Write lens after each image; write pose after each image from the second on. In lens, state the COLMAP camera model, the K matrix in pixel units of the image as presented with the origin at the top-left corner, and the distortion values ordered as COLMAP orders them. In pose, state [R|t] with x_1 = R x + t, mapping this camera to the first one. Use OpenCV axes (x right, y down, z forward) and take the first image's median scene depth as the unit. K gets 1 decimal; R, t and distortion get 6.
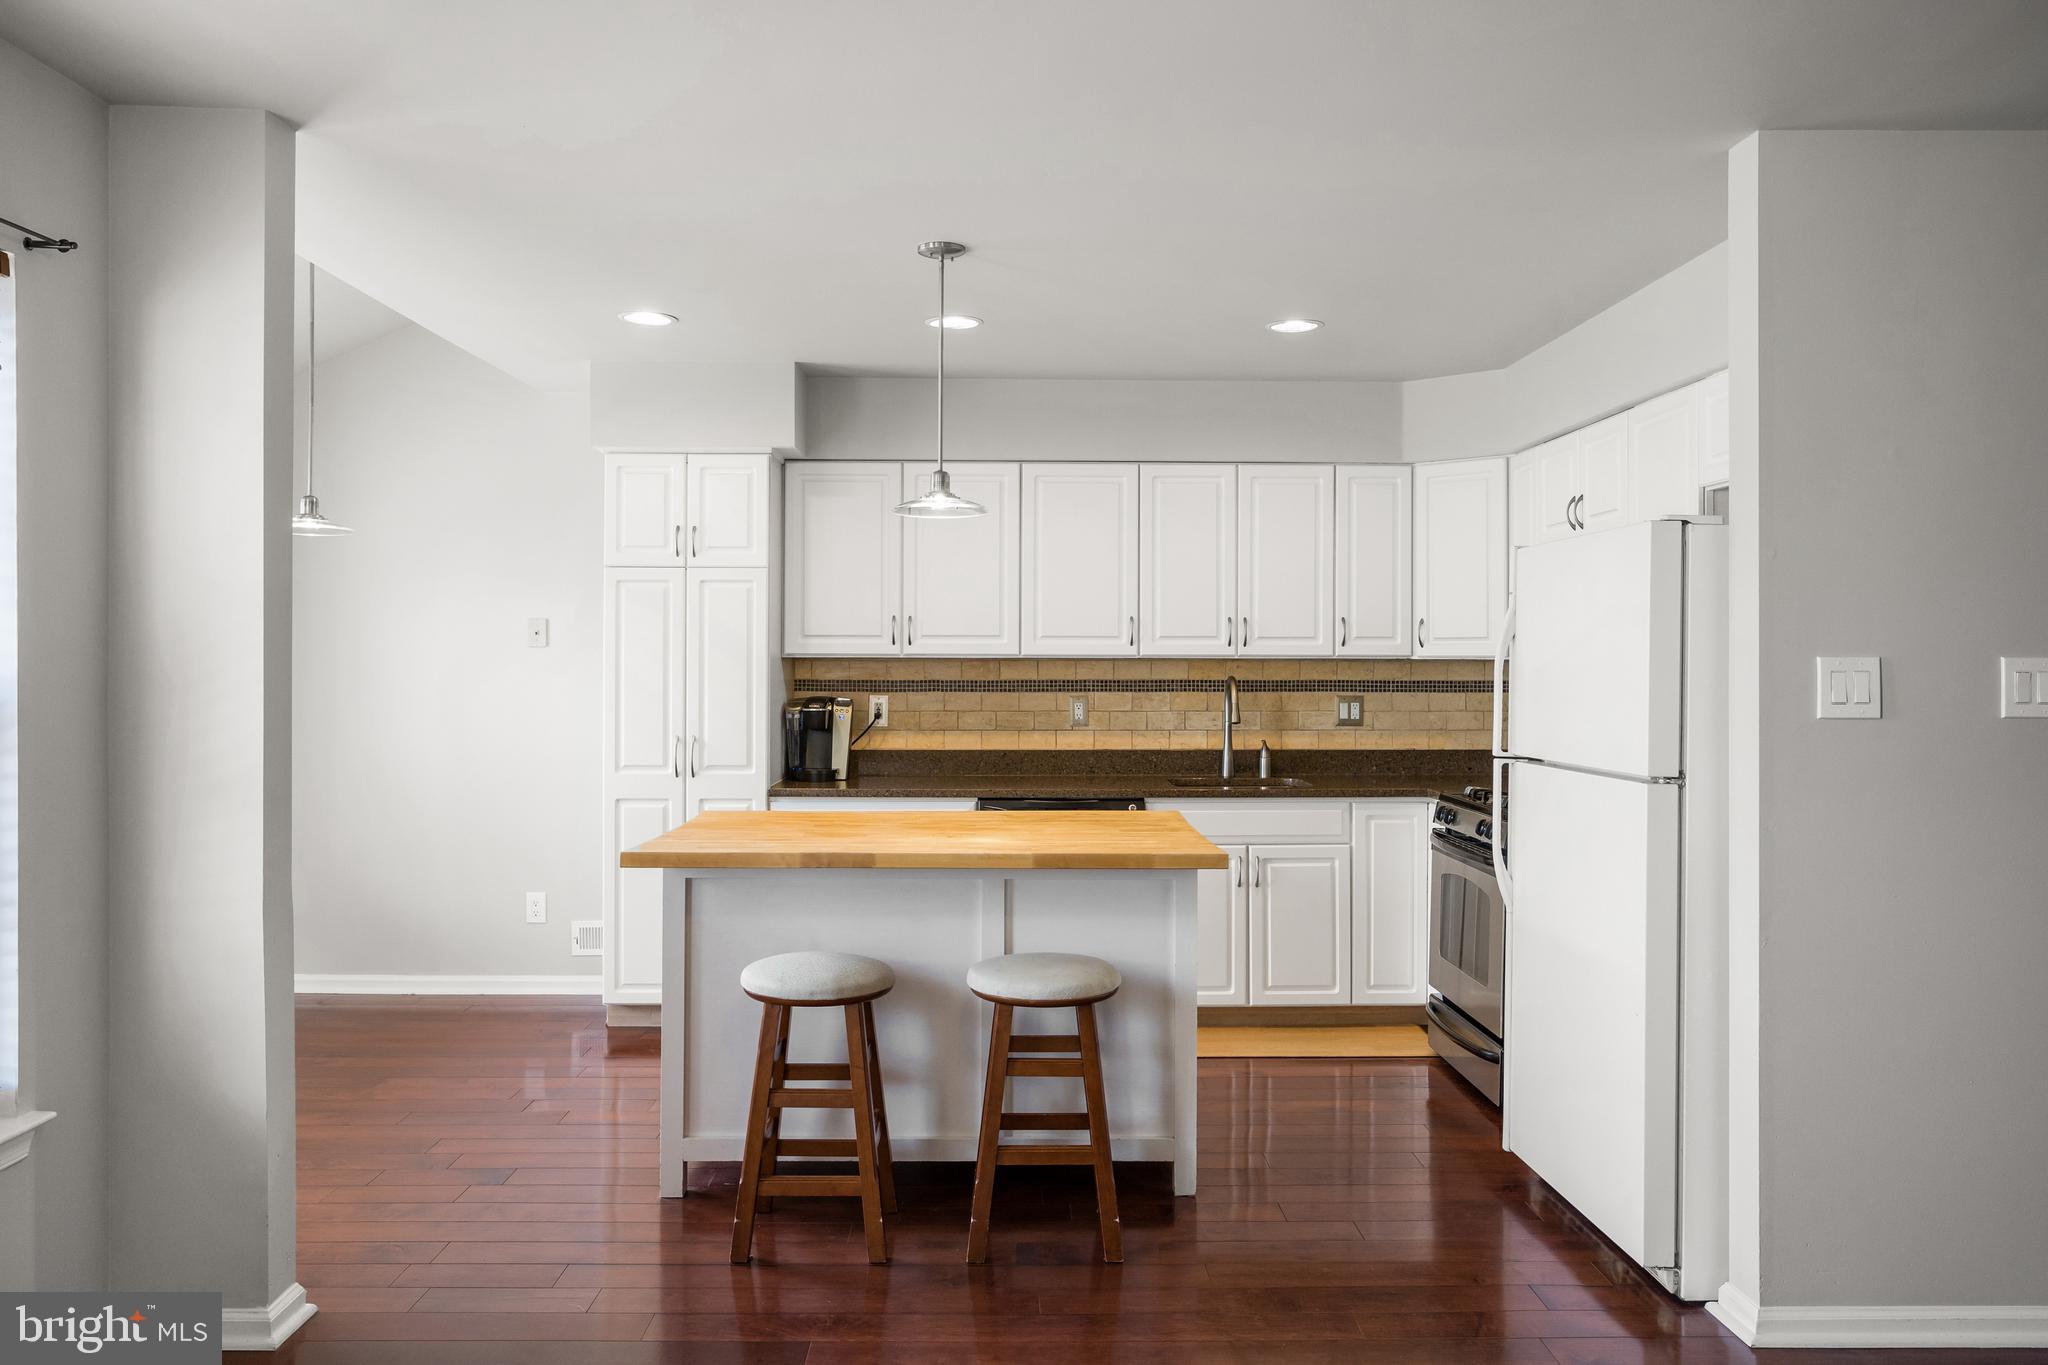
lens RADIAL K [[1504.9, 0, 1030.4], [0, 1504.9, 661.3], [0, 0, 1]] dist [-0.007214, 0.002898]
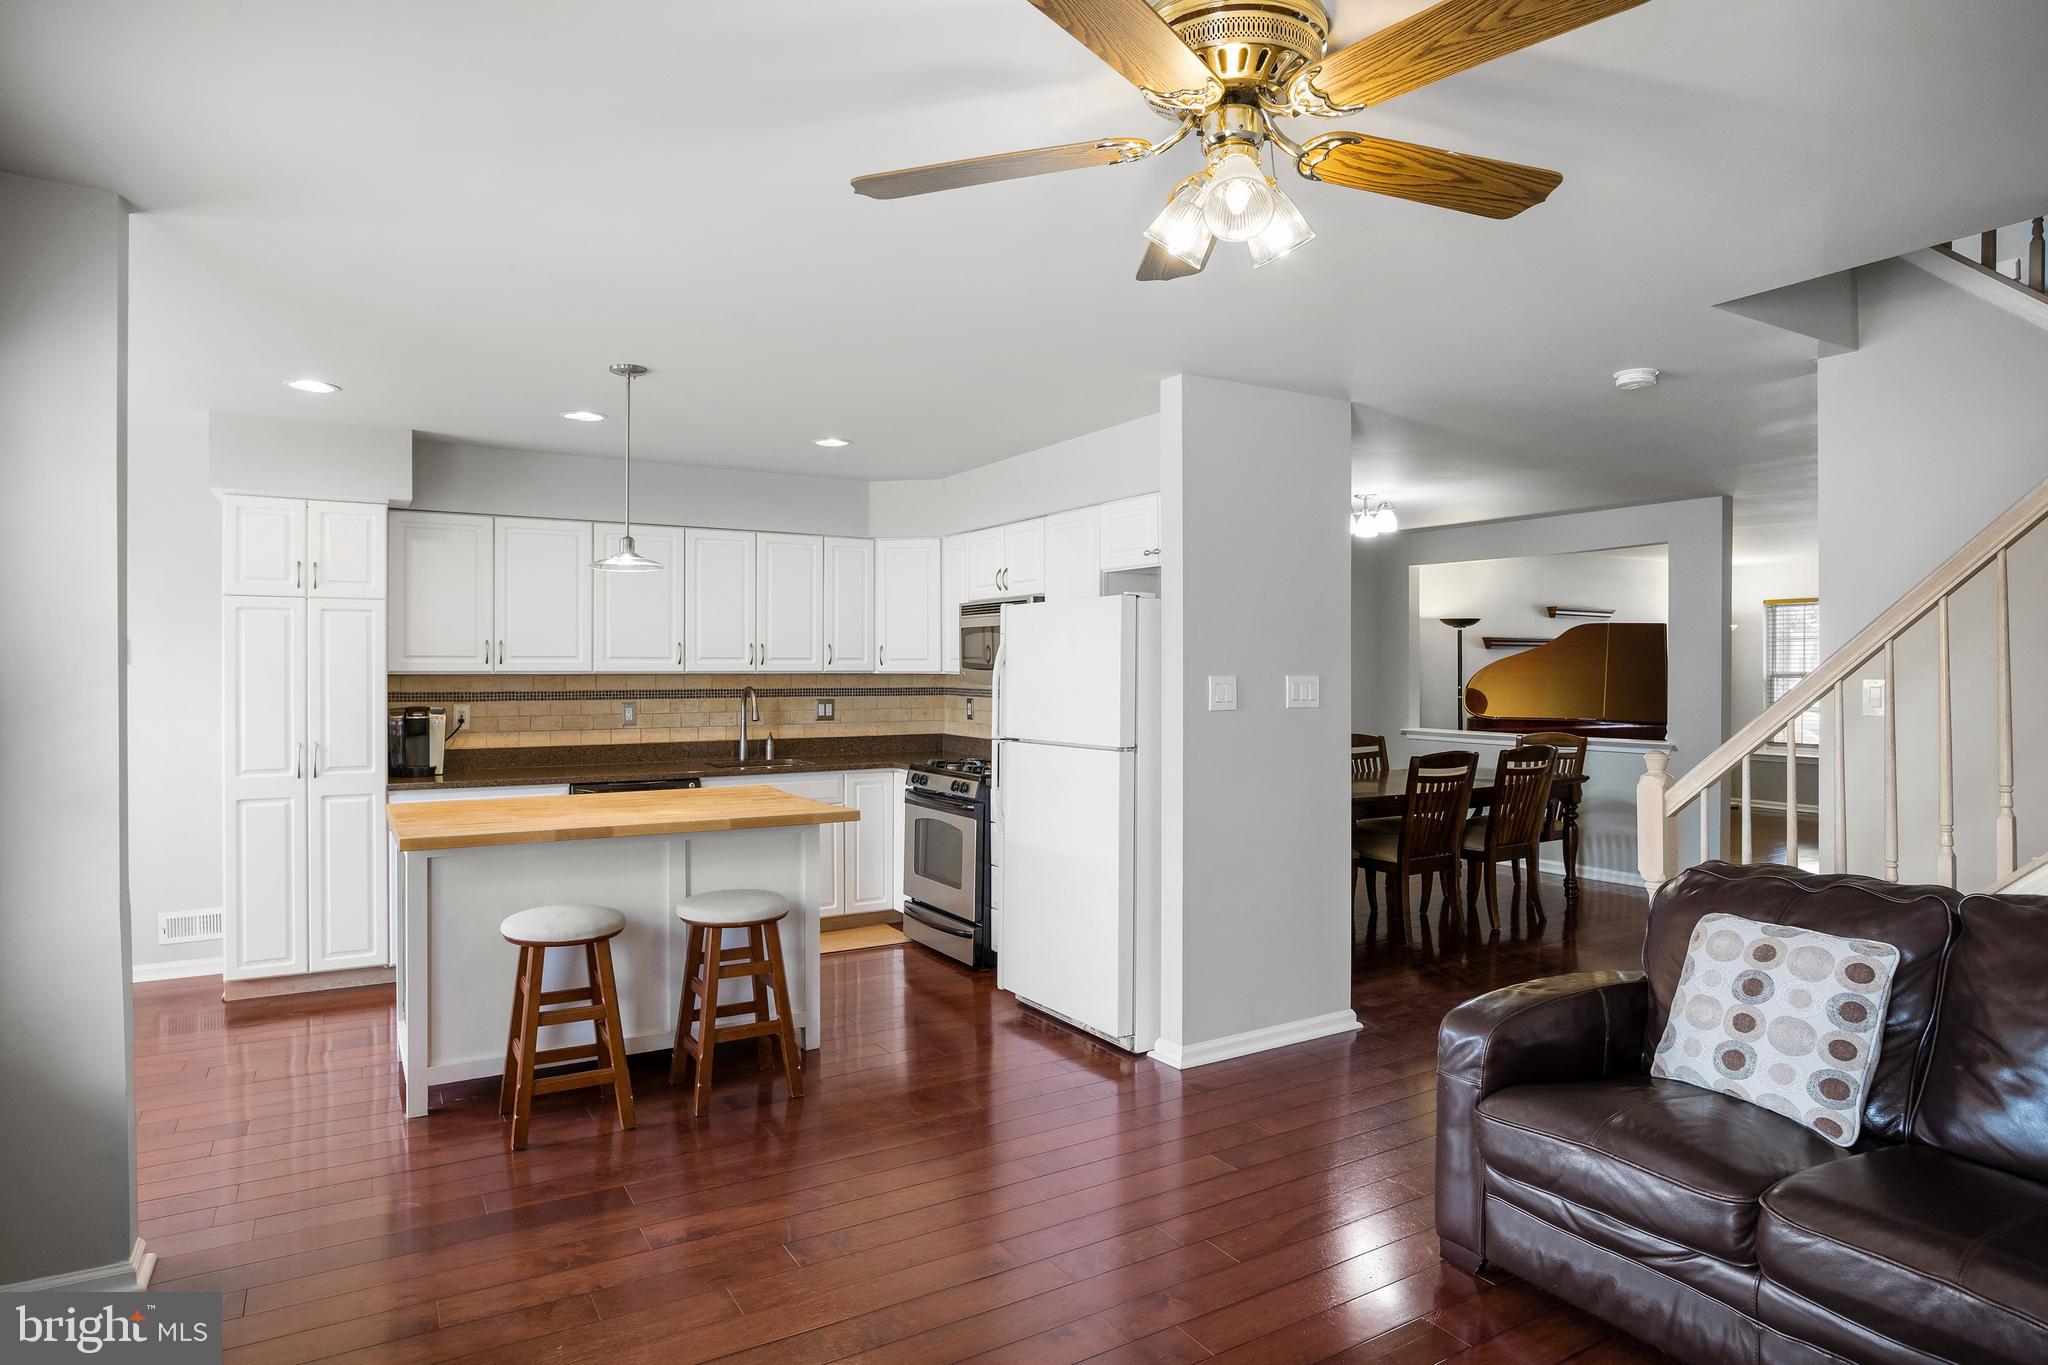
lens RADIAL K [[1149.5, 0, 1022.8], [0, 1149.5, 678.8], [0, 0, 1]] dist [-0.036801, 0.008706]
pose [[0.866255, -0.005943, 0.499566, -0.186932], [0.001367, 0.999954, 0.009526, -0.007168], [-0.499600, -0.007569, 0.866223, -0.034168]]
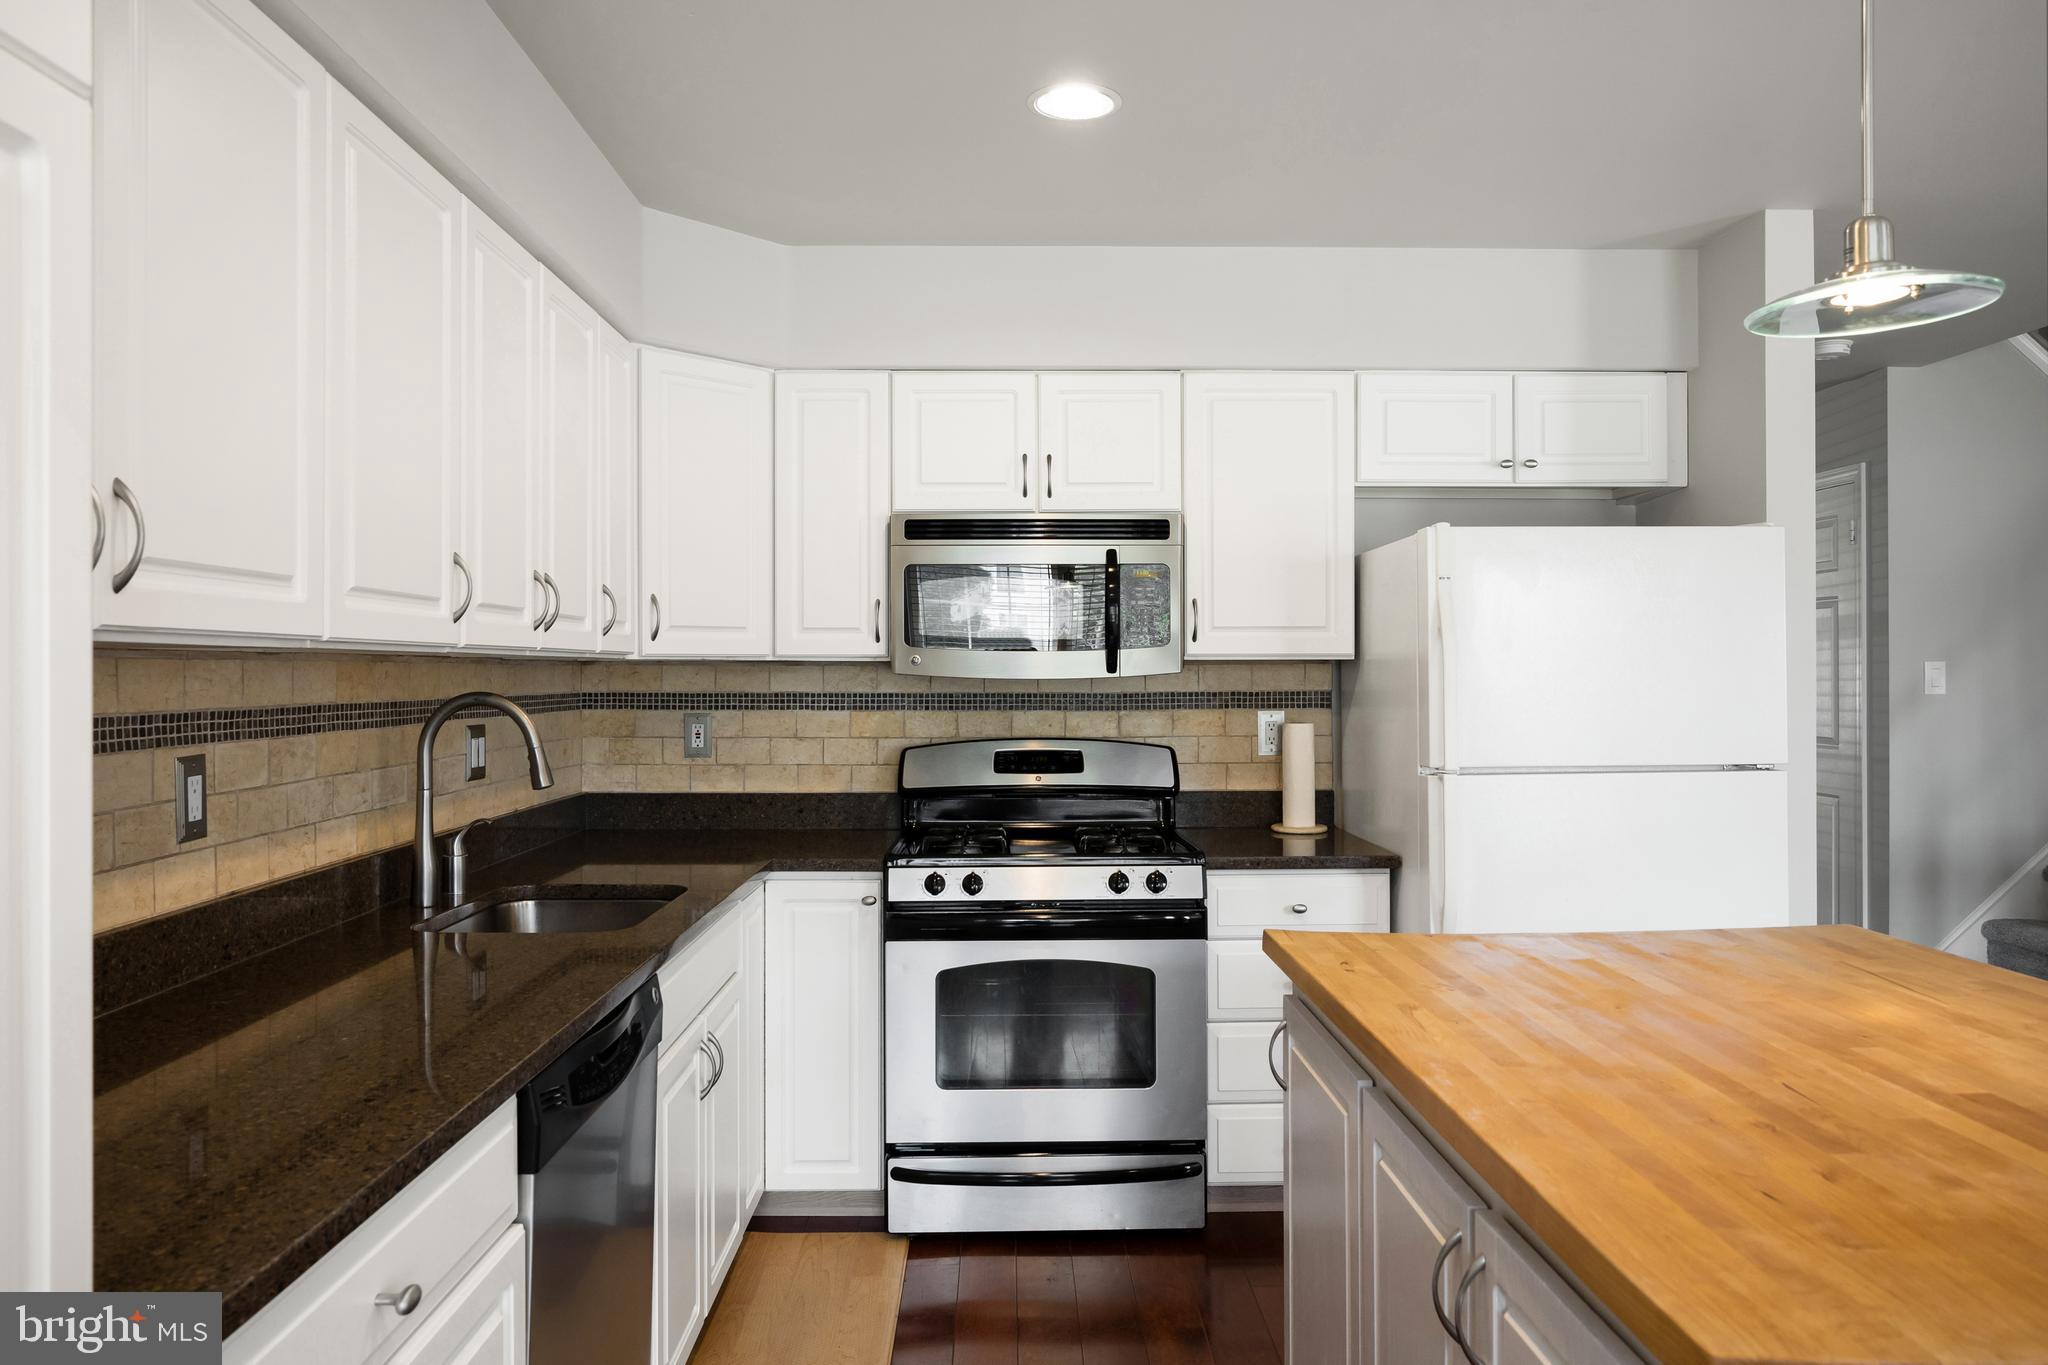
lens RADIAL K [[1379.4, 0, 1014.4], [0, 1379.4, 675.1], [0, 0, 1]] dist [-0.026027, 0.021103]
pose [[0.005761, -0.005089, 0.999970, -0.329260], [0.004108, 0.999979, 0.005065, 0.002973], [-0.999975, 0.004079, 0.005782, 0.892312]]
